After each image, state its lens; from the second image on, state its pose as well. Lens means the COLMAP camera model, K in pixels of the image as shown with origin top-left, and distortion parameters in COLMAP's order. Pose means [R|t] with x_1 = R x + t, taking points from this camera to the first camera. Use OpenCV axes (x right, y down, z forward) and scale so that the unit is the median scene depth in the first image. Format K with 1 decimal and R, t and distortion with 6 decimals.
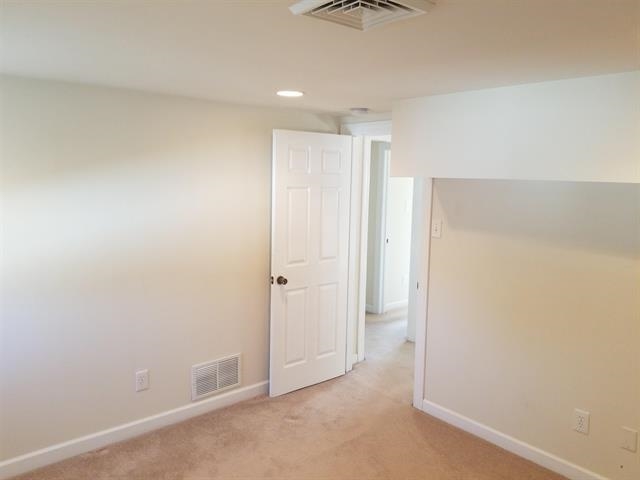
lens RADIAL K [[479.6, 0, 319.1], [0, 479.6, 232.8], [0, 0, 1]] dist [0.097325, -0.139107]
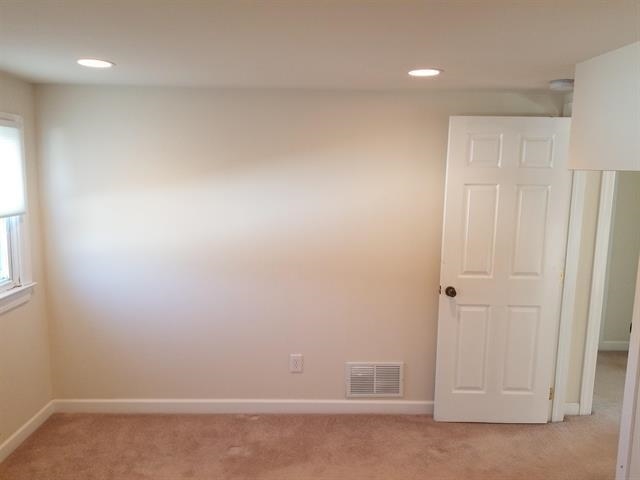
lens RADIAL K [[483.6, 0, 315.1], [0, 483.6, 241.1], [0, 0, 1]] dist [0.069607, -0.111494]
pose [[0.788941, 0.088450, -0.608069, 0.250832], [-0.076949, 0.996017, 0.045043, -0.012058], [0.609631, 0.011254, 0.792605, 0.156679]]
